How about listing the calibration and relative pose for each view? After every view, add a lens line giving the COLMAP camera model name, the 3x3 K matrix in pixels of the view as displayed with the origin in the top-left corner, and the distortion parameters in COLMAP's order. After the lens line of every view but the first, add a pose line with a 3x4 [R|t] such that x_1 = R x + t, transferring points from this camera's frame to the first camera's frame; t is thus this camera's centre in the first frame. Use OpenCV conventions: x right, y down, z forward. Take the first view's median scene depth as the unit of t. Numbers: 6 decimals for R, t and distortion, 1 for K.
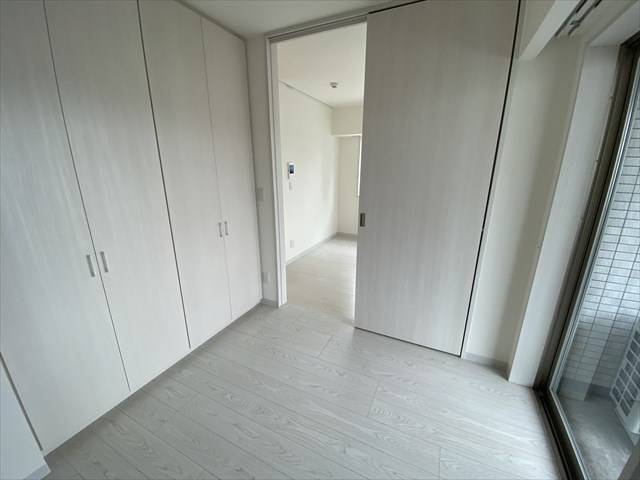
lens RADIAL K [[260.5, 0, 319.1], [0, 260.5, 240.0], [0, 0, 1]] dist [0.001556, -0.000476]
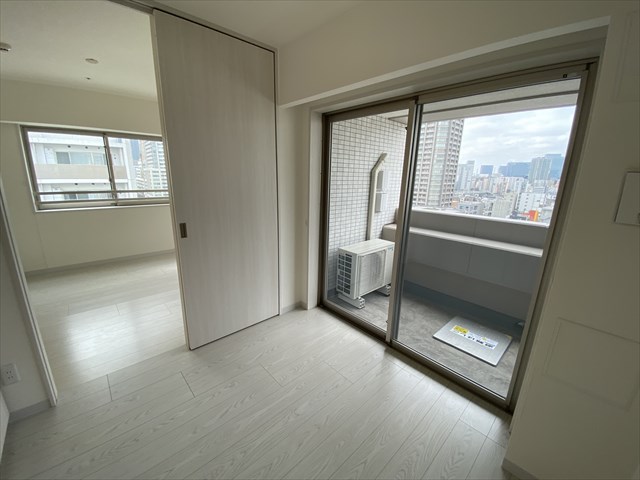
lens RADIAL K [[260.5, 0, 317.1], [0, 260.5, 240.4], [0, 0, 1]] dist [0.001556, -0.000476]
pose [[0.376958, -0.220920, 0.899498, -0.506247], [0.231046, 0.962867, 0.139658, -0.066110], [-0.896951, 0.155180, 0.414003, 0.201934]]
